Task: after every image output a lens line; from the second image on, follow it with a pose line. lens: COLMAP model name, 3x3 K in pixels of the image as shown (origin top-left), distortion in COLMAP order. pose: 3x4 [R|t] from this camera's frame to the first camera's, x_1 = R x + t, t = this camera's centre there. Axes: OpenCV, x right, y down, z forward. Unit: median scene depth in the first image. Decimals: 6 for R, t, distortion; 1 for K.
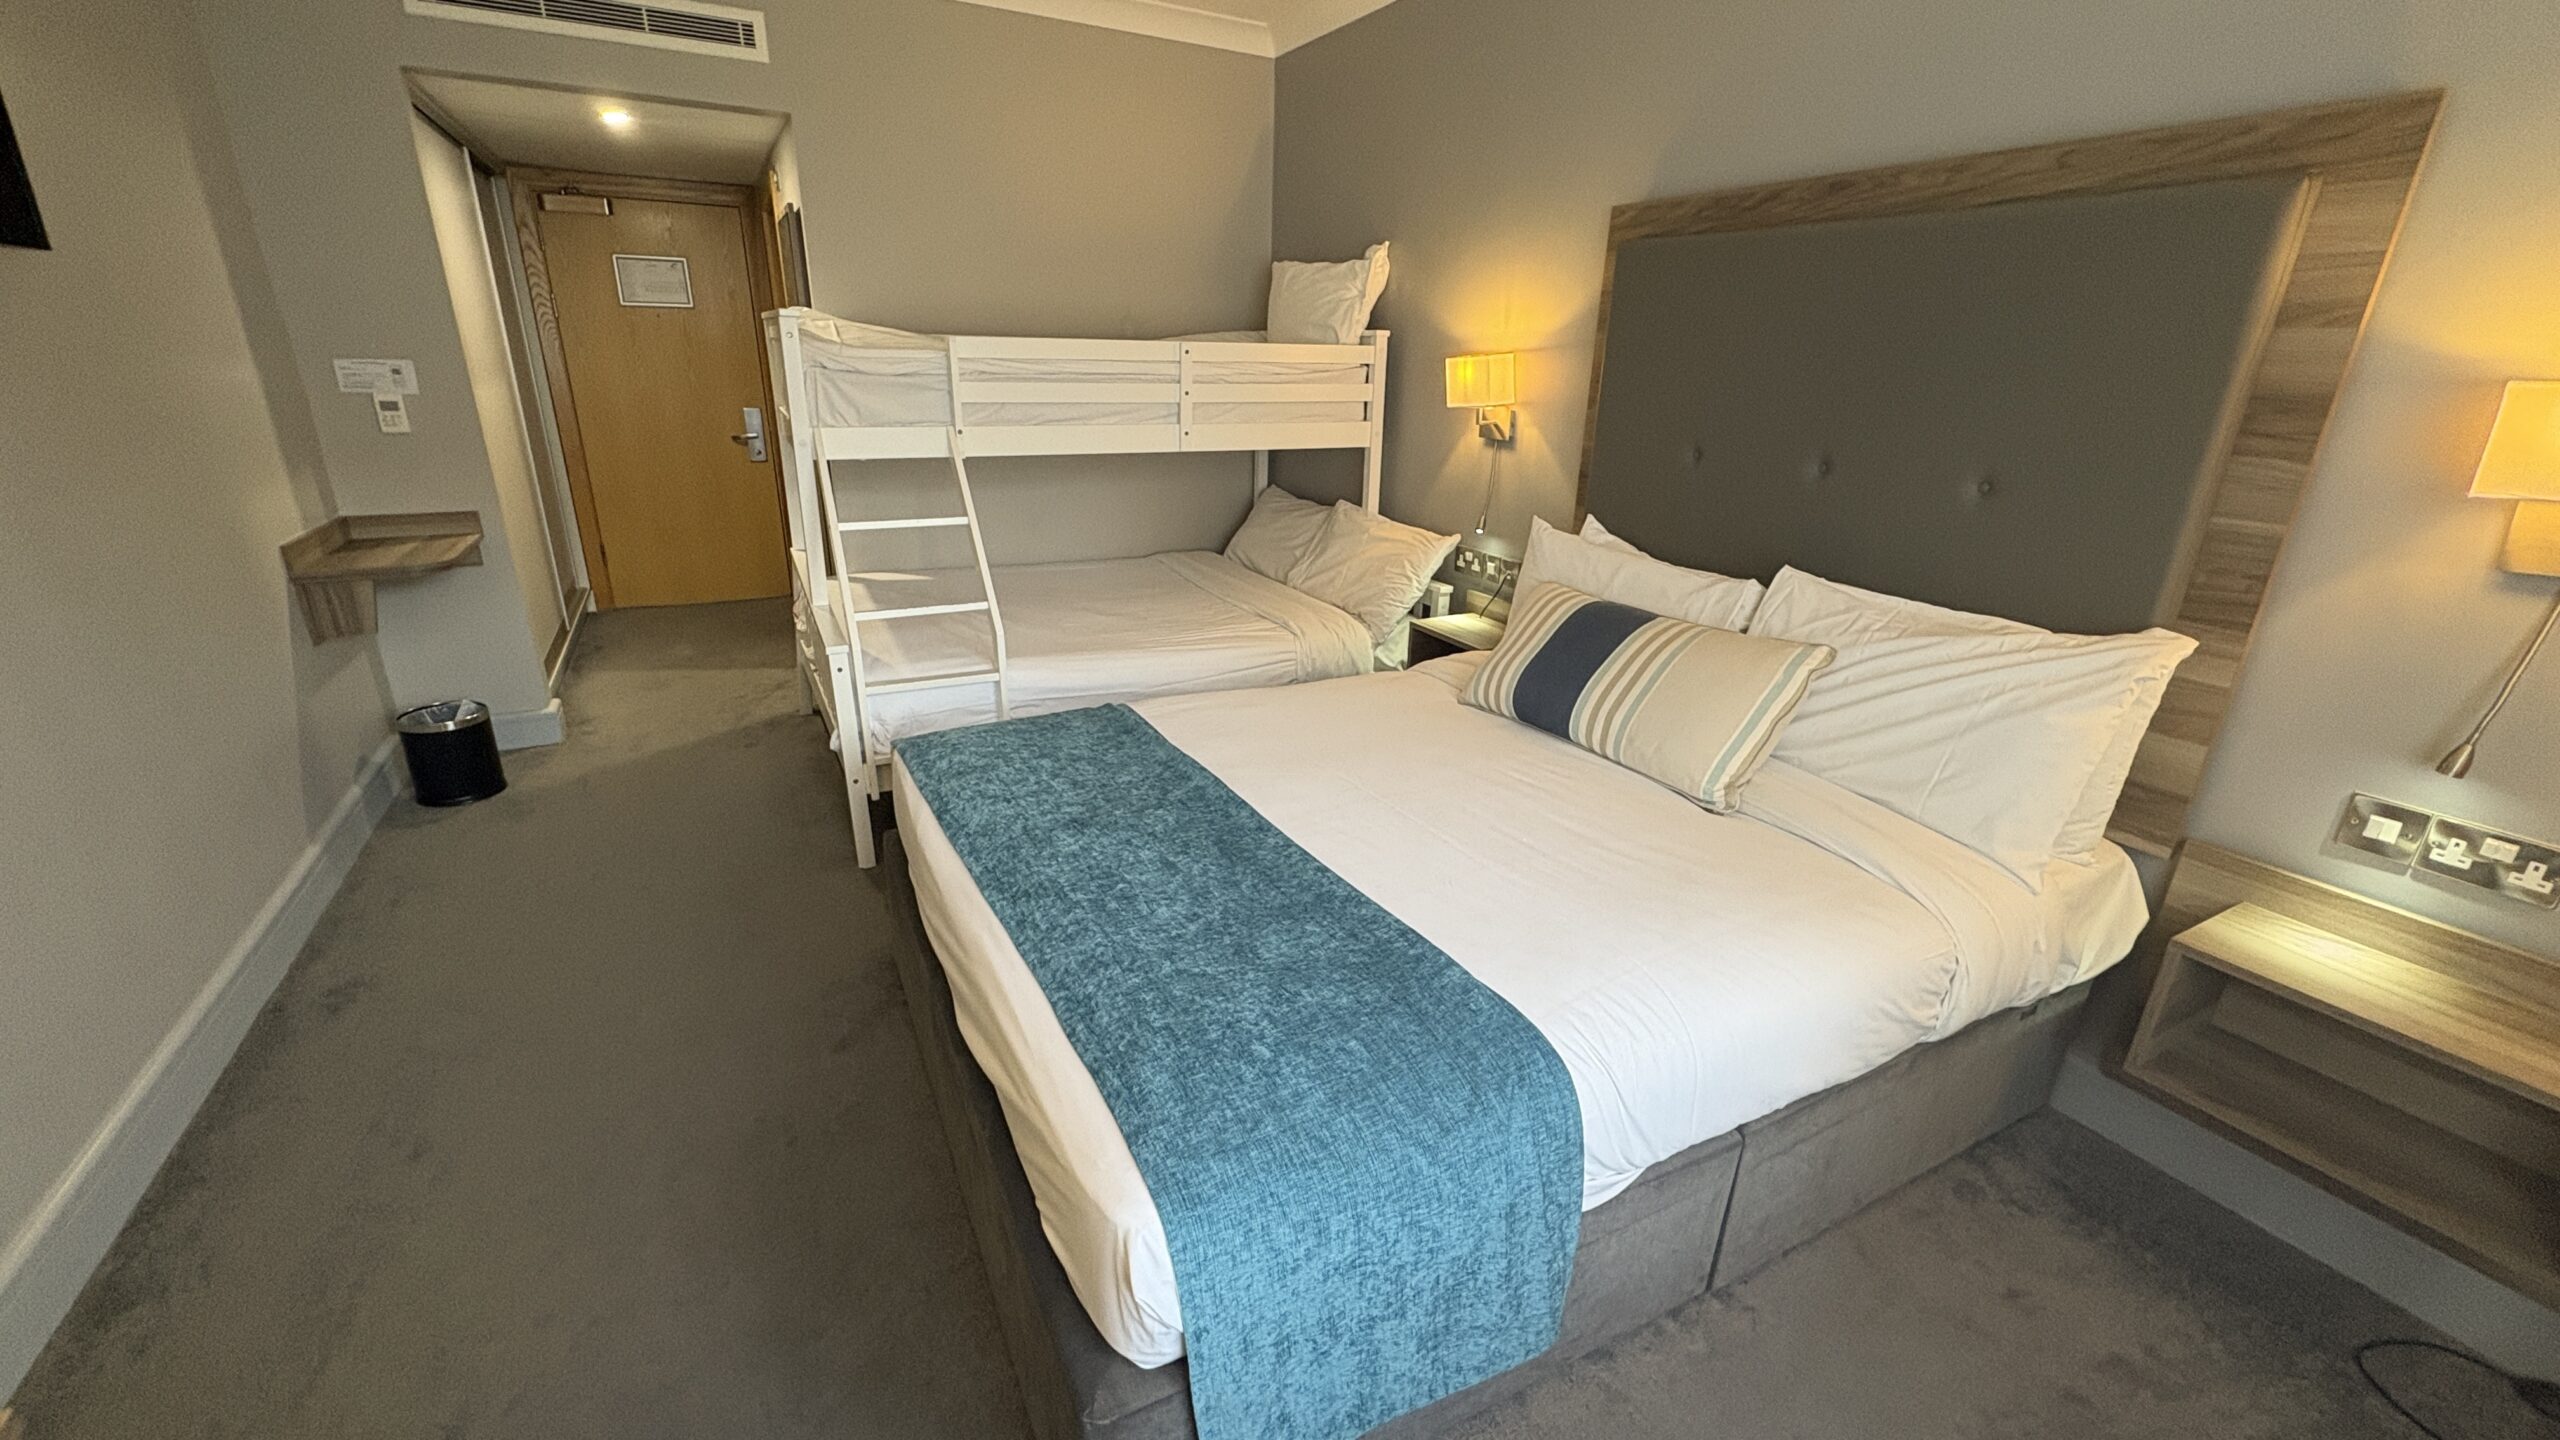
lens RADIAL K [[1028.1, 0, 1280.0], [0, 1028.1, 720.0], [0, 0, 1]] dist [0.002145, 0.000277]
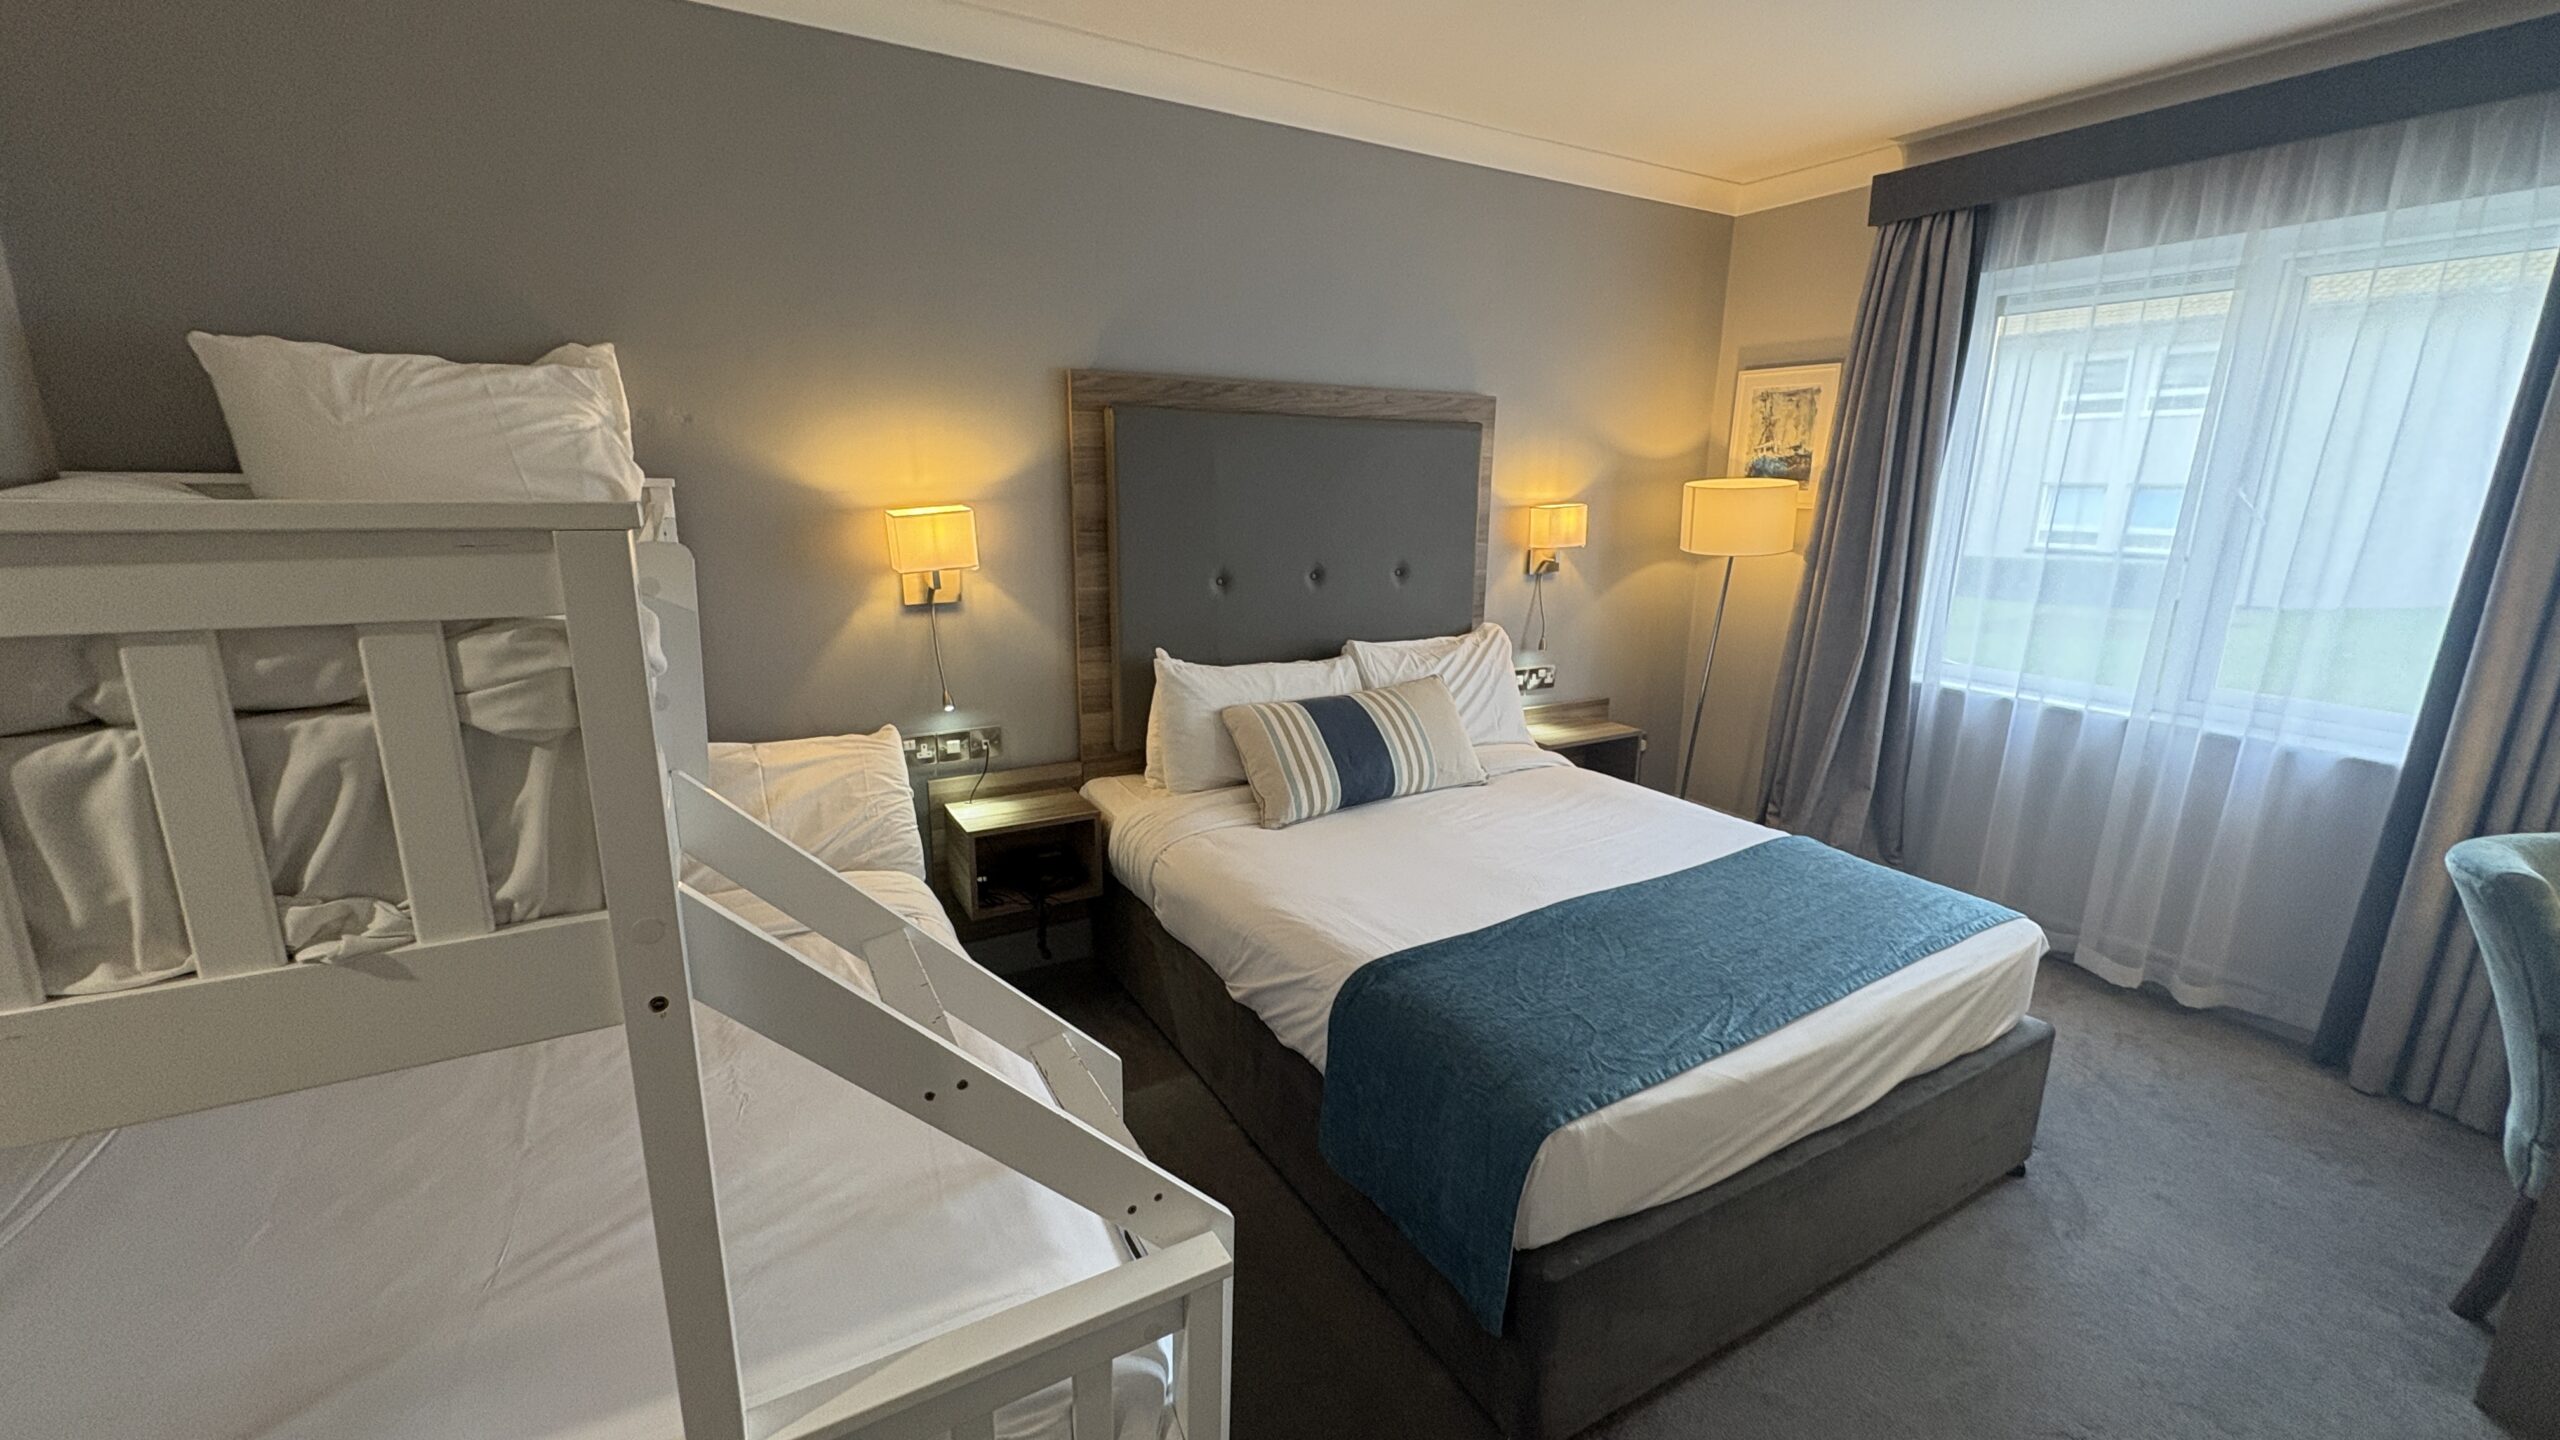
lens RADIAL K [[1028.1, 0, 1280.0], [0, 1028.1, 720.0], [0, 0, 1]] dist [0.002145, 0.000277]
pose [[-0.044377, -0.249913, 0.967251, -0.923795], [0.328079, 0.910860, 0.250395, -0.431248], [-0.943607, 0.328446, 0.041570, 1.027741]]
